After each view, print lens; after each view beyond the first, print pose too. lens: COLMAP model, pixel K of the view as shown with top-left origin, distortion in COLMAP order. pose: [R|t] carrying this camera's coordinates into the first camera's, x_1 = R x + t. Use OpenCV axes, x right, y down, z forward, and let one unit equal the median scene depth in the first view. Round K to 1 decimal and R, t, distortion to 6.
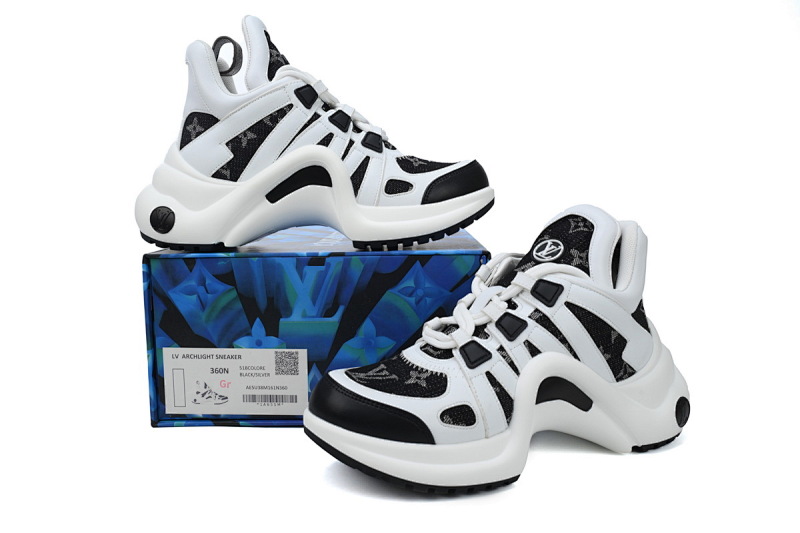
lens RADIAL K [[705.8, 0, 400.0], [0, 705.8, 266.5], [0, 0, 1]] dist [-0.002994, -0.001264]
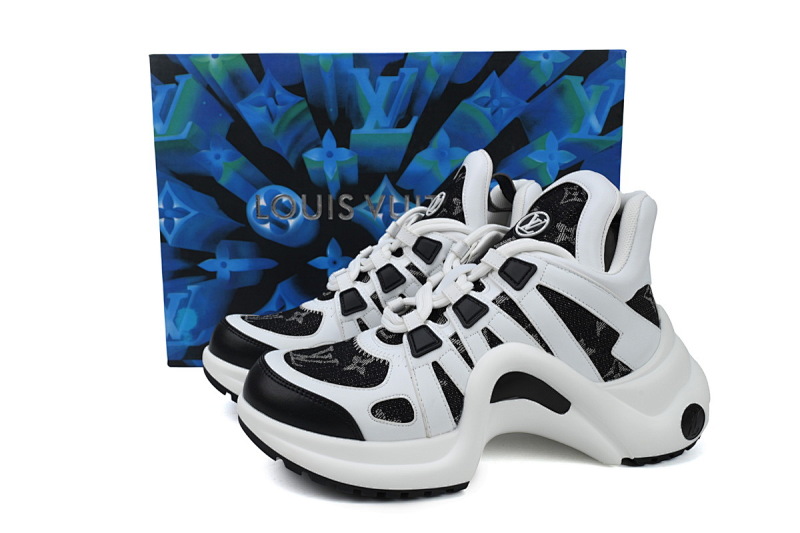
lens RADIAL K [[705.8, 0, 400.0], [0, 705.8, 266.5], [0, 0, 1]] dist [-0.002994, -0.001264]
pose [[0.981293, 0.031780, -0.189879, 0.232523], [-0.023776, 0.998736, 0.044284, -0.005830], [0.191046, -0.038941, 0.980808, 0.135998]]
